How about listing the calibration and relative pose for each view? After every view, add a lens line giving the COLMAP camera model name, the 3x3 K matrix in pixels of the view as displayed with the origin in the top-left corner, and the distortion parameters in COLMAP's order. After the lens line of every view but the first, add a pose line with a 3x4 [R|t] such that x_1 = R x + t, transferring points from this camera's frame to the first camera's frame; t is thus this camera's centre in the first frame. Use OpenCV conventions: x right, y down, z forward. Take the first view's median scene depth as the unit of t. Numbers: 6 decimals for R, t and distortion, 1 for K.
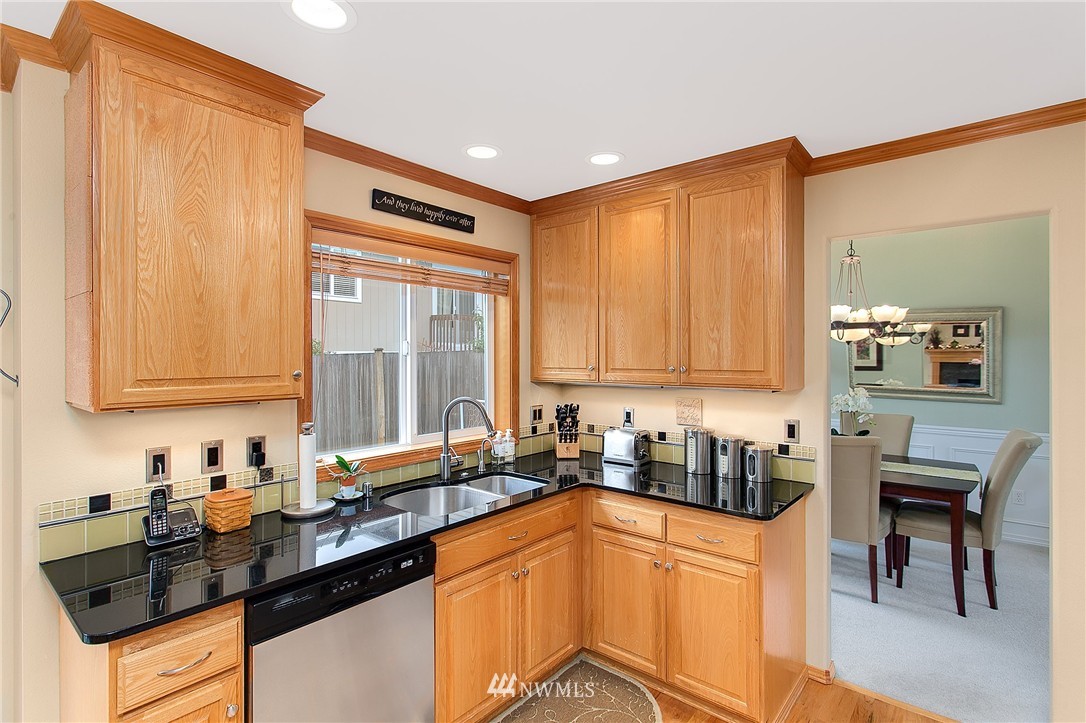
lens RADIAL K [[521.9, 0, 542.4], [0, 521.9, 353.0], [0, 0, 1]] dist [0.000771, 0.001147]
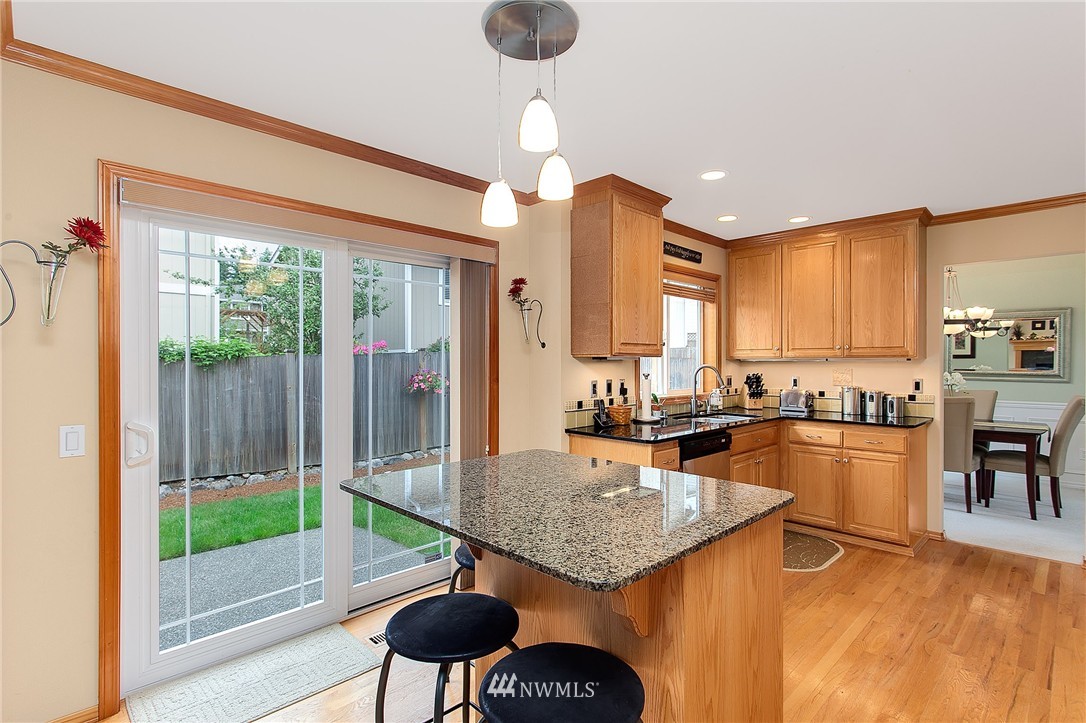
lens RADIAL K [[521.9, 0, 550.4], [0, 521.9, 360.8], [0, 0, 1]] dist [0.000771, 0.001147]
pose [[0.996042, 0.002005, -0.088862, -0.453304], [-0.001550, 0.999985, 0.005182, 0.059366], [0.088871, -0.005023, 0.996030, -0.626850]]
